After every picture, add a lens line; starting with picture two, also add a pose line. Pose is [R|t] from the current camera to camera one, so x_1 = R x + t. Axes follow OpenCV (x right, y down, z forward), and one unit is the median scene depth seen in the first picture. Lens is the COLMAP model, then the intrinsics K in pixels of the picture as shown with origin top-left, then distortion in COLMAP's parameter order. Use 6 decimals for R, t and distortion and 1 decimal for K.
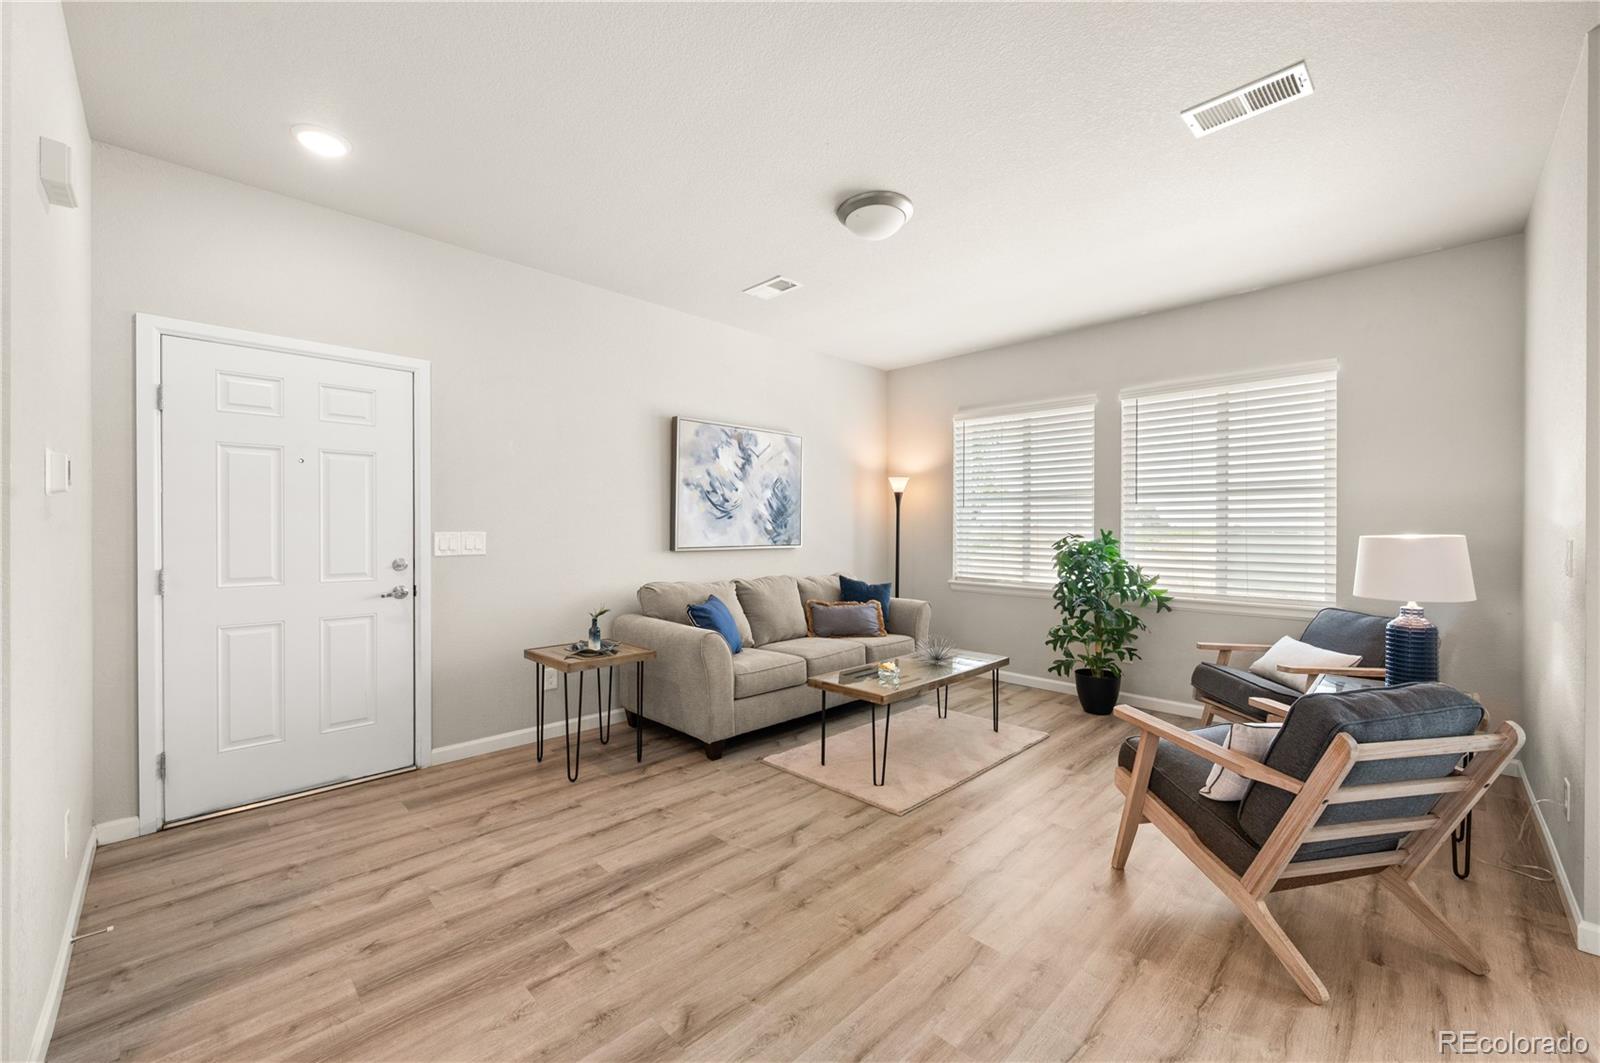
lens RADIAL K [[634.0, 0, 794.5], [0, 634.0, 525.9], [0, 0, 1]] dist [-0.001794, -0.000105]
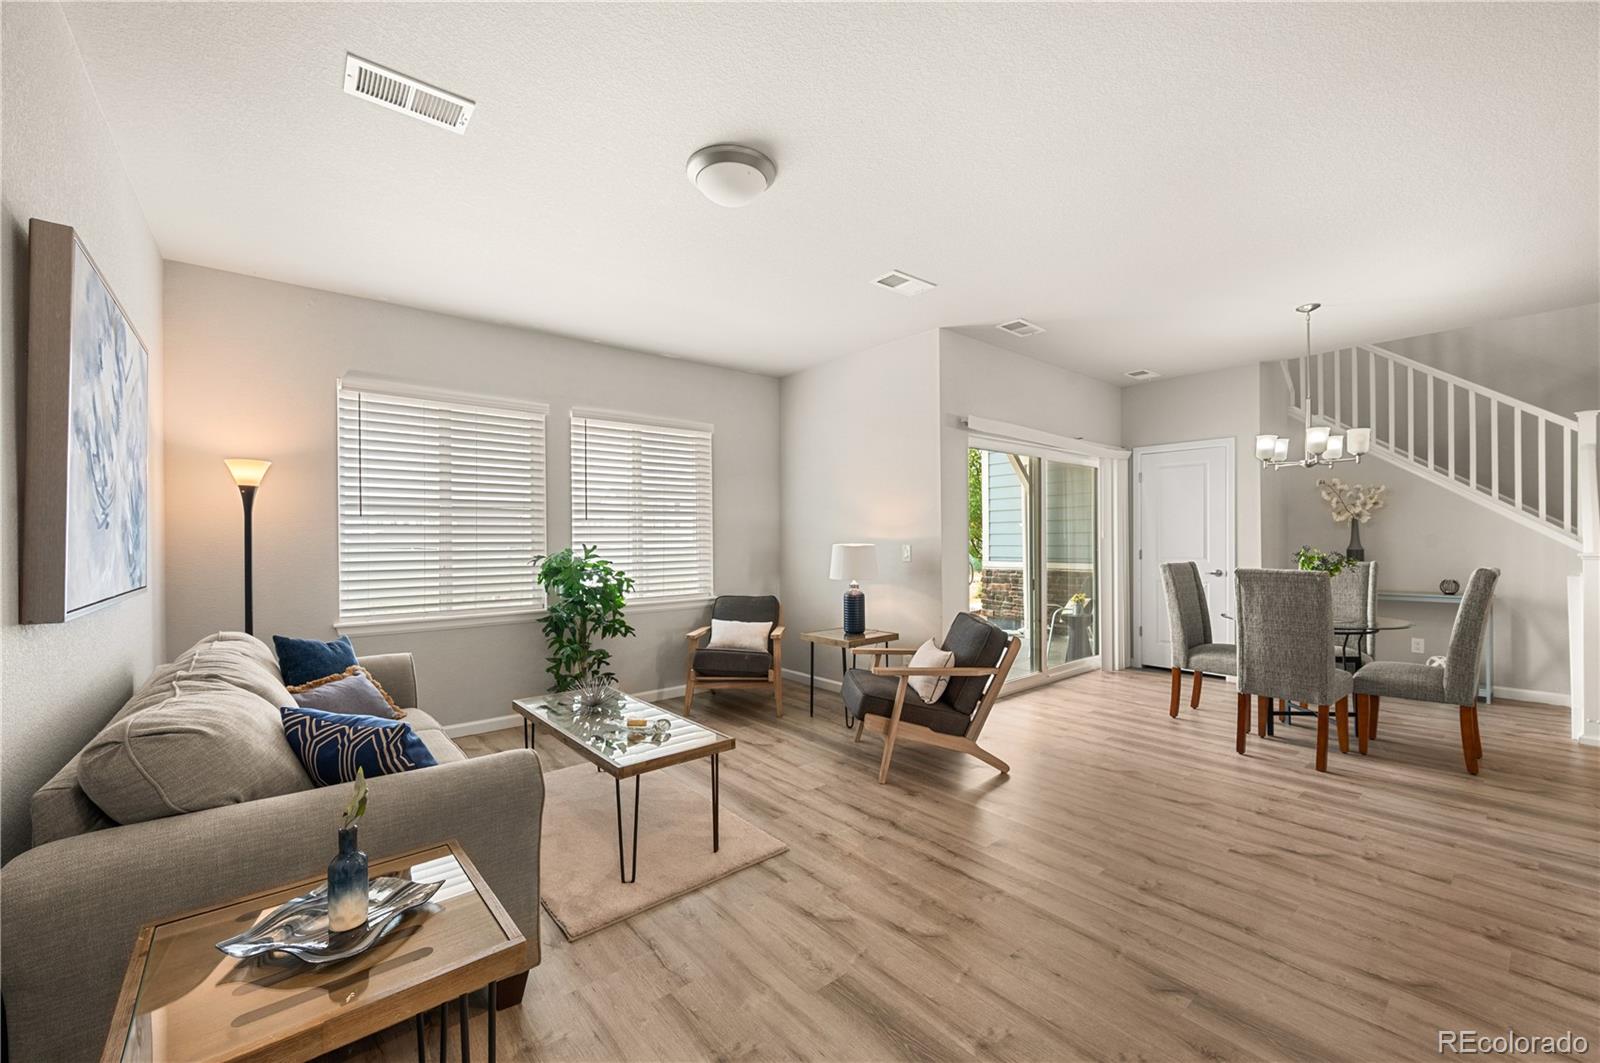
lens RADIAL K [[634.0, 0, 799.5], [0, 634.0, 541.9], [0, 0, 1]] dist [-0.001794, -0.000105]
pose [[0.080599, -0.010040, 0.996696, -0.608077], [0.006392, 0.999934, 0.009556, -0.007196], [-0.996726, 0.005601, 0.080658, 0.716871]]
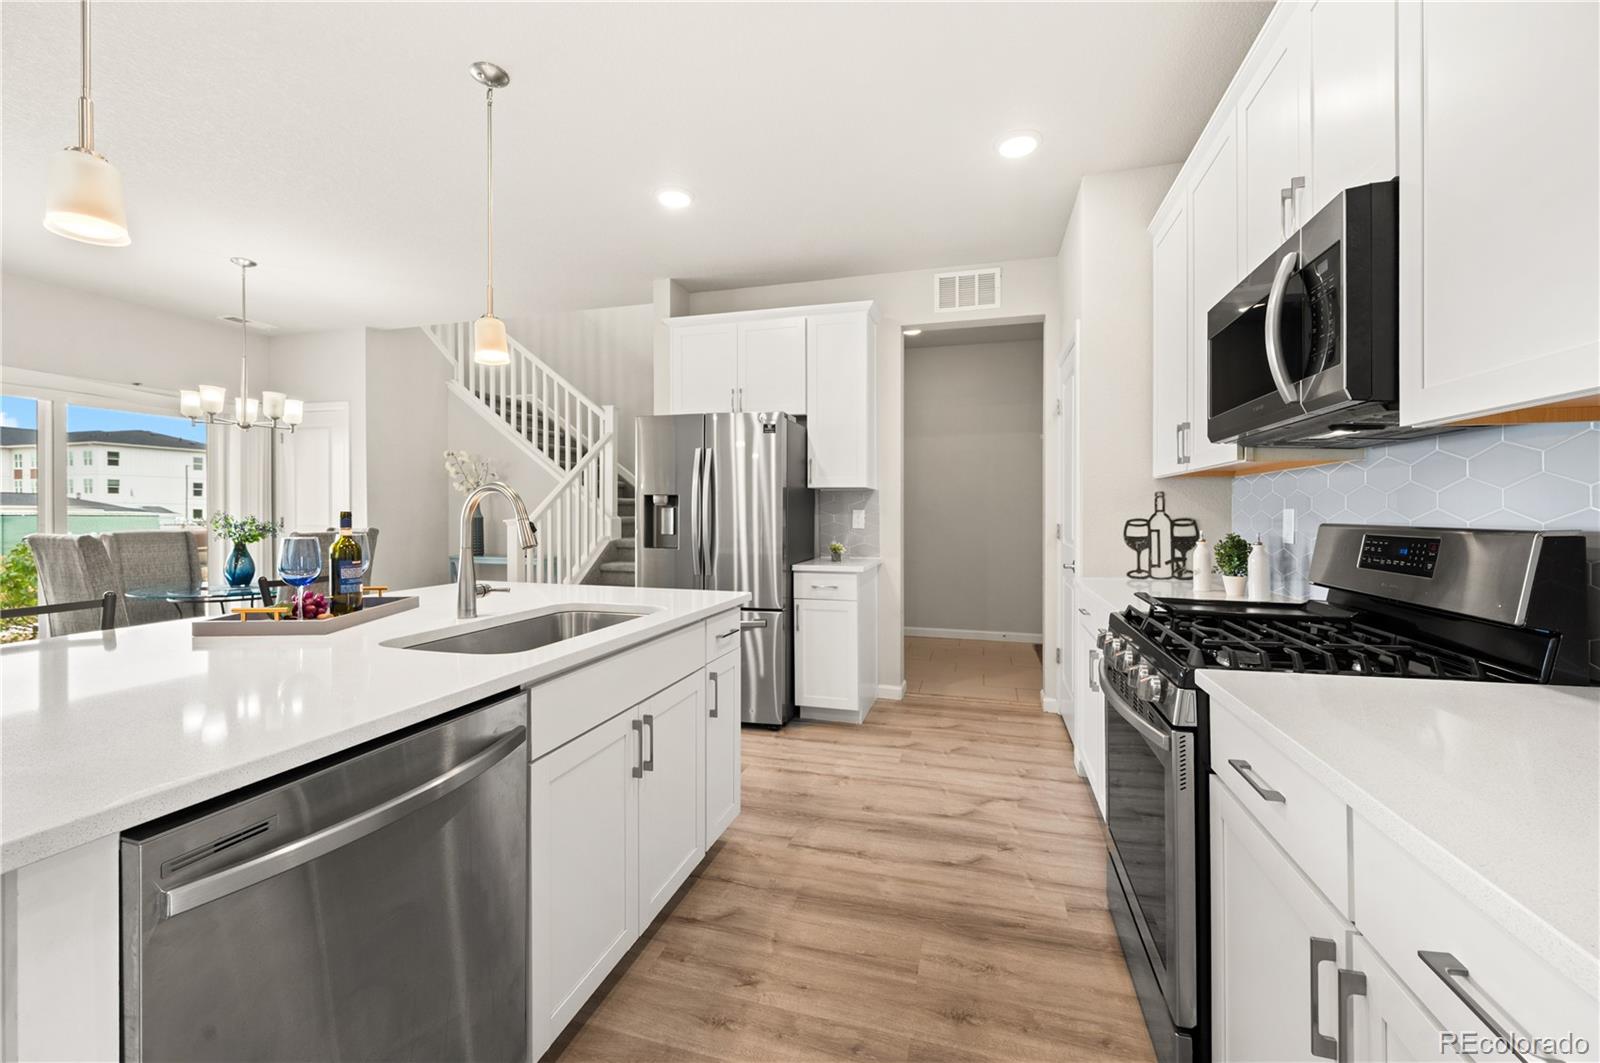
lens RADIAL K [[634.0, 0, 808.8], [0, 634.0, 520.6], [0, 0, 1]] dist [-0.001794, -0.000105]
pose [[-0.495163, -0.019149, 0.868589, -0.830347], [-0.006879, 0.999812, 0.018120, 0.007881], [-0.868773, 0.002997, -0.495202, -0.430230]]
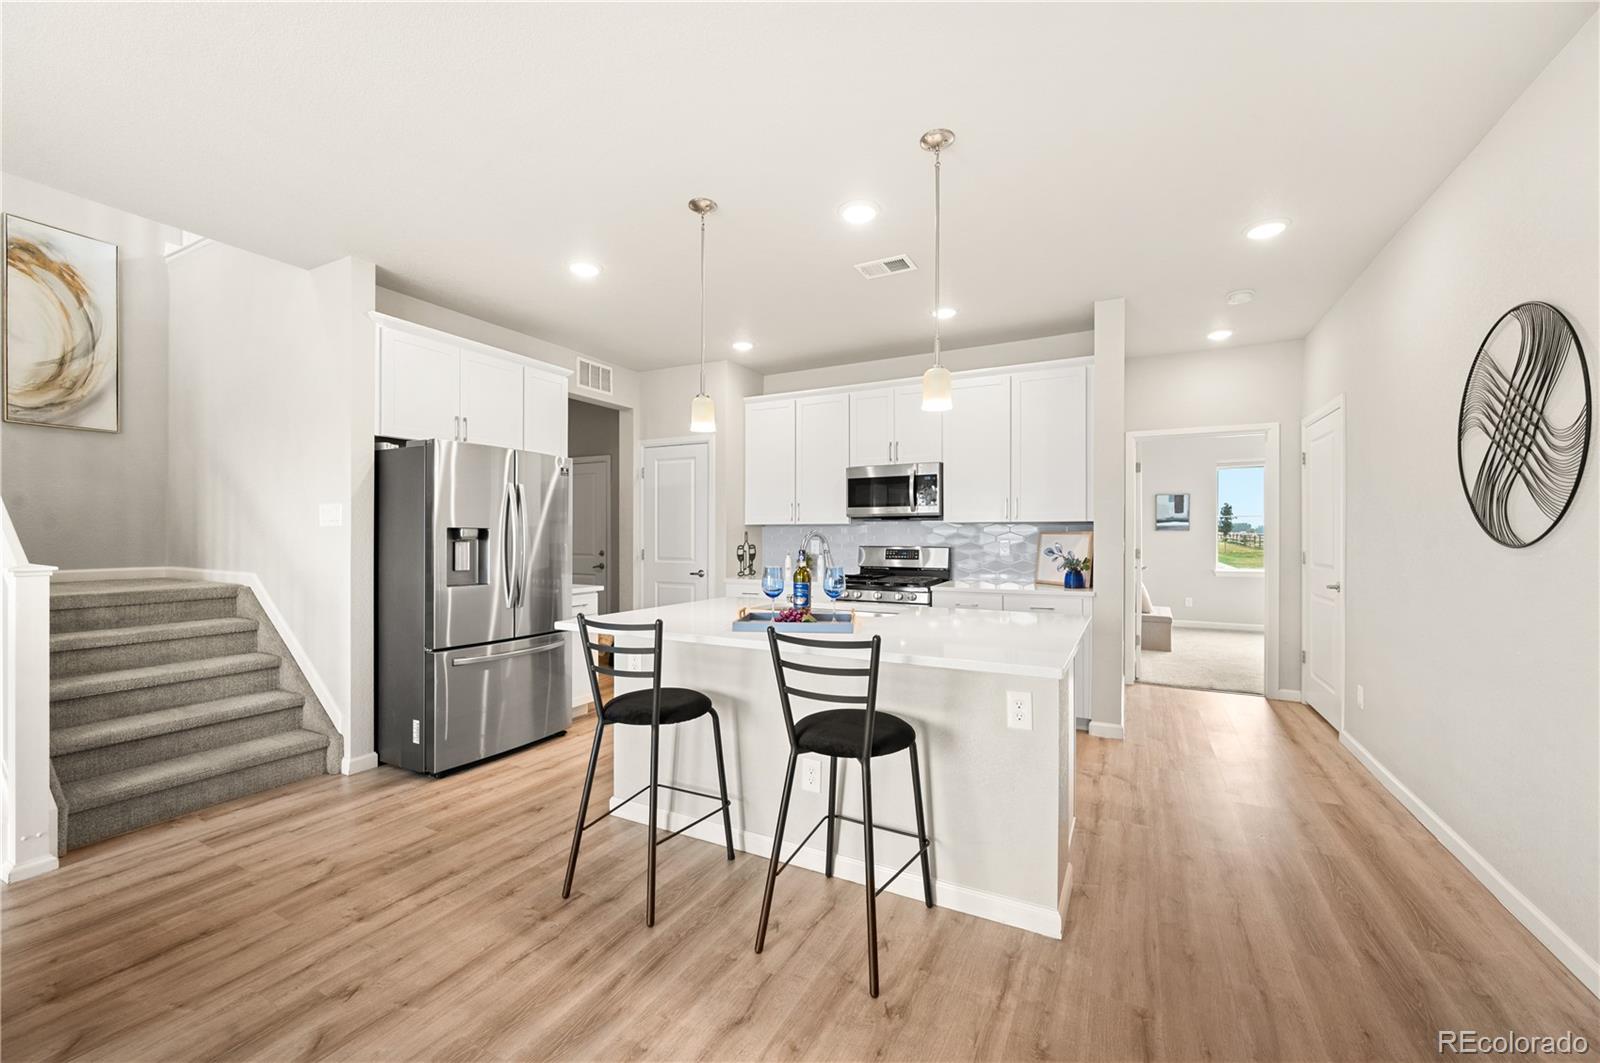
lens RADIAL K [[634.0, 0, 803.8], [0, 634.0, 535.3], [0, 0, 1]] dist [-0.001794, -0.000105]
pose [[-0.949793, -0.005261, -0.312833, 0.011957], [-0.003710, 0.999978, -0.005553, 0.000281], [0.312856, -0.004114, -0.949792, 0.344979]]
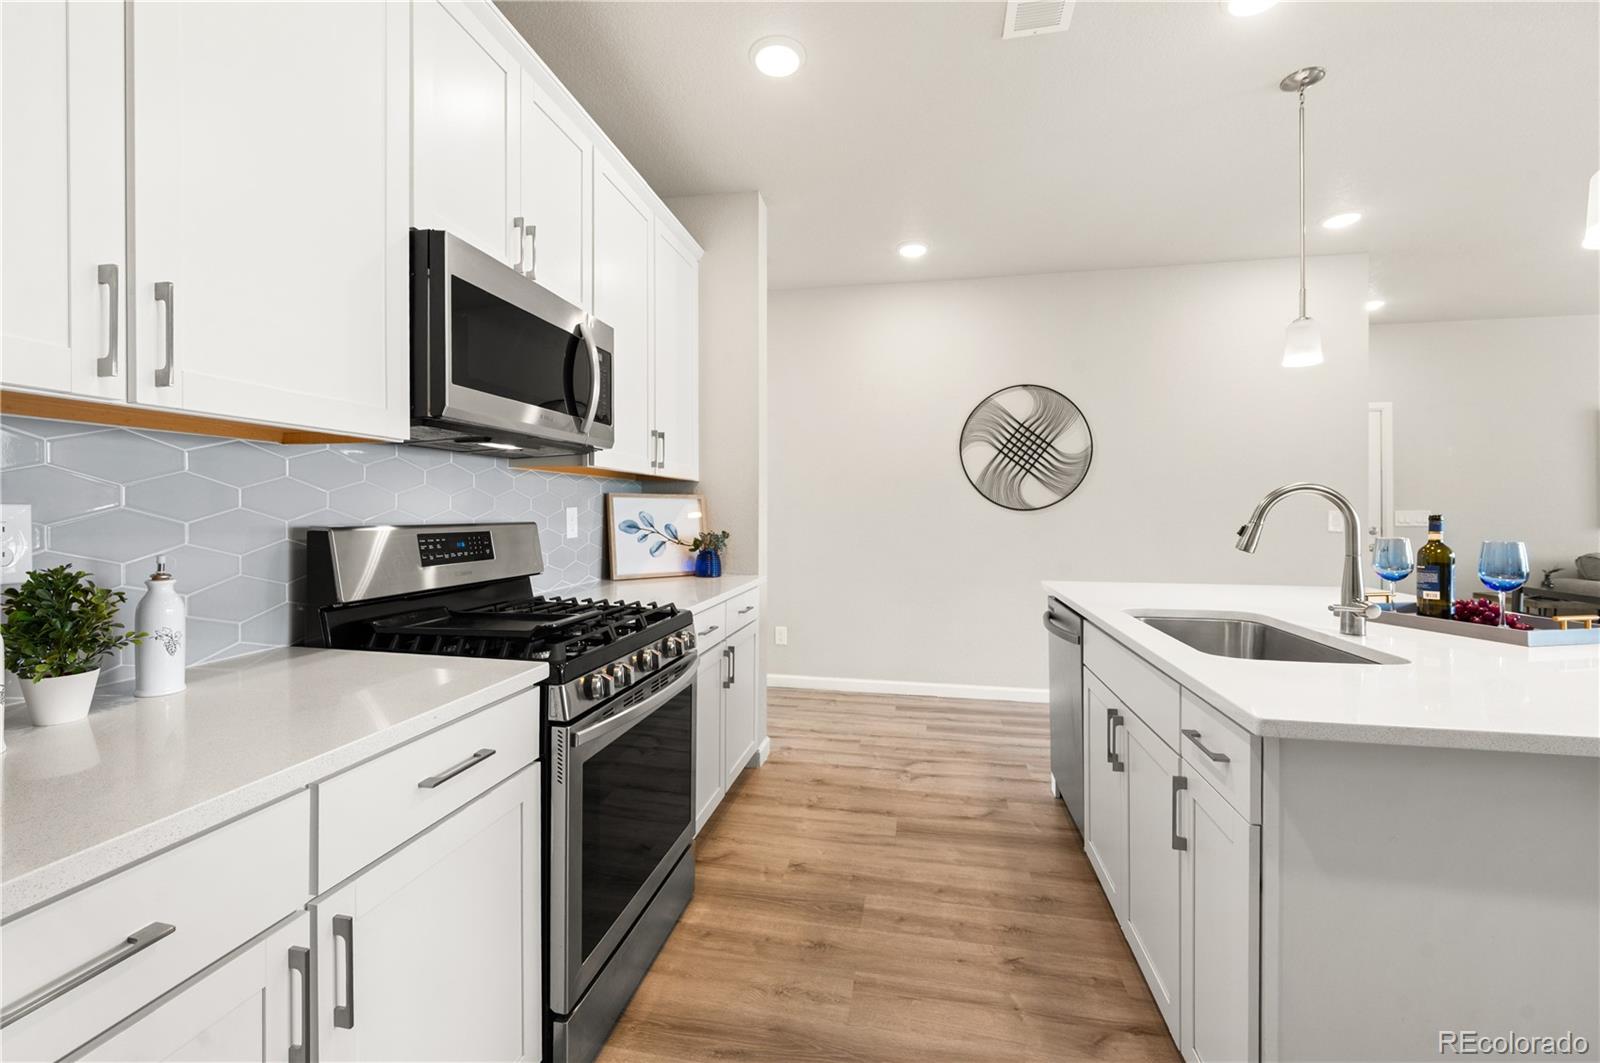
lens RADIAL K [[634.0, 0, 804.8], [0, 634.0, 512.2], [0, 0, 1]] dist [-0.001794, -0.000105]
pose [[0.565523, -0.002668, -0.824728, -0.095844], [0.003694, 0.999993, -0.000702, 0.008536], [0.824724, -0.002649, 0.565529, -1.031106]]
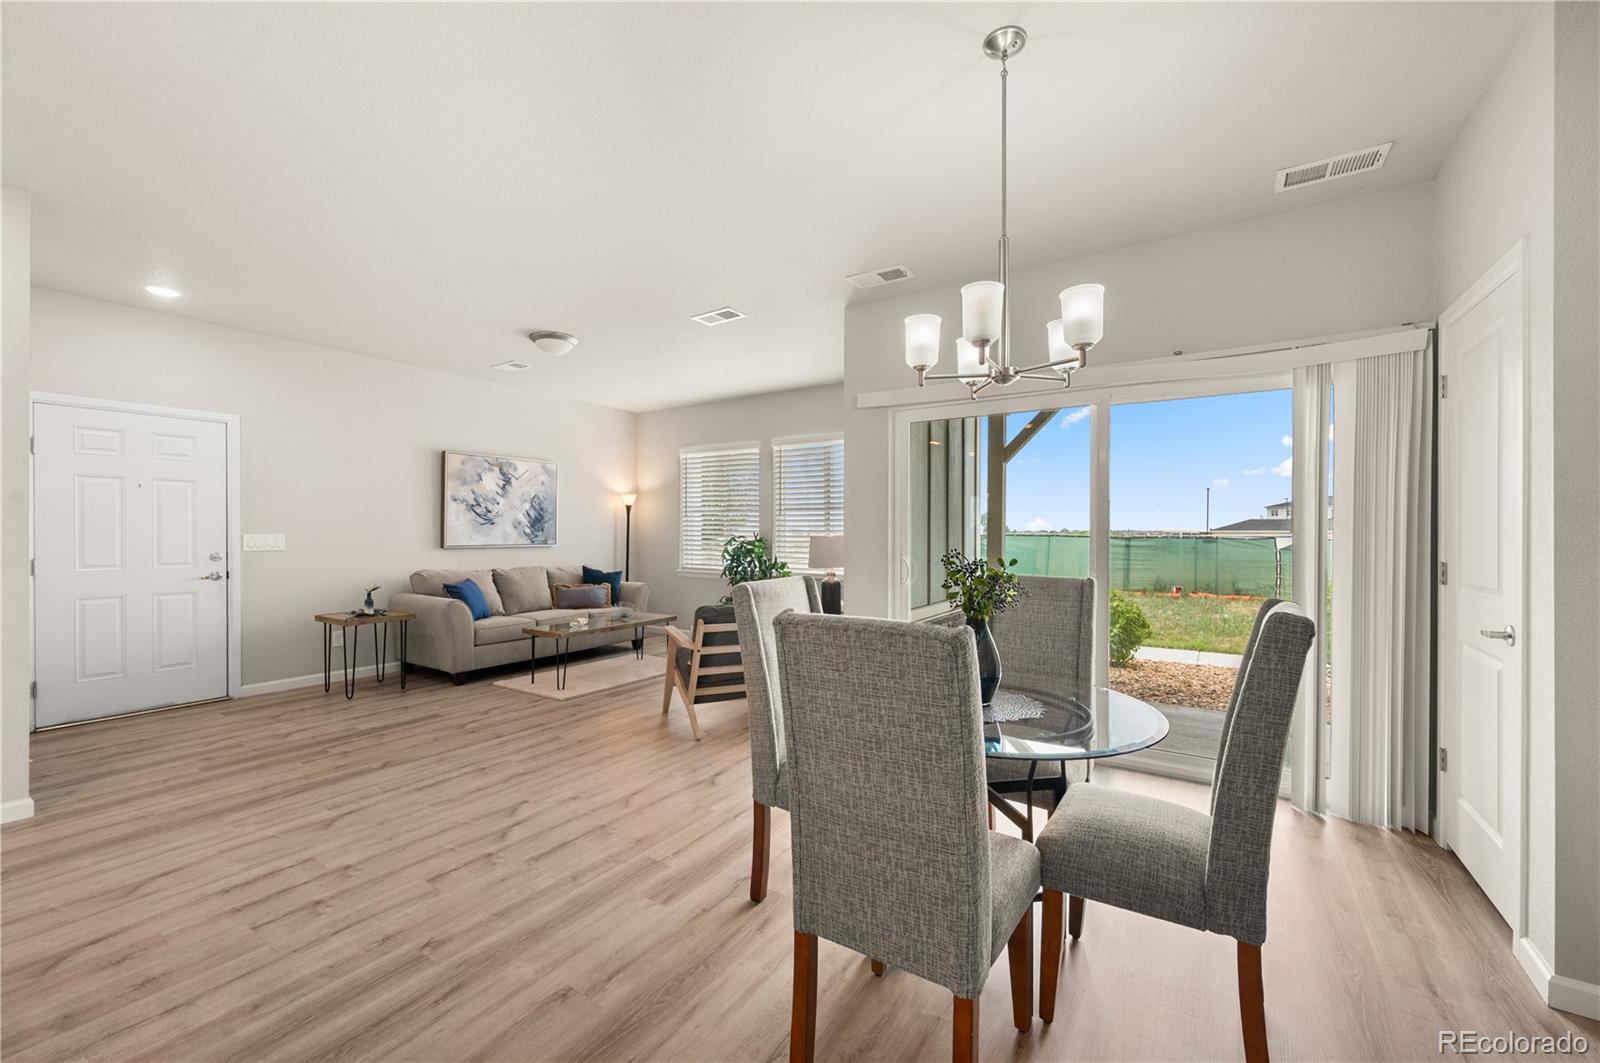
lens RADIAL K [[634.0, 0, 799.0], [0, 634.0, 530.0], [0, 0, 1]] dist [-0.001794, -0.000105]
pose [[0.978067, -0.000060, 0.208289, 0.343428], [-0.000128, 1.000000, 0.000890, -0.001426], [-0.208289, -0.000897, 0.978067, -0.626981]]
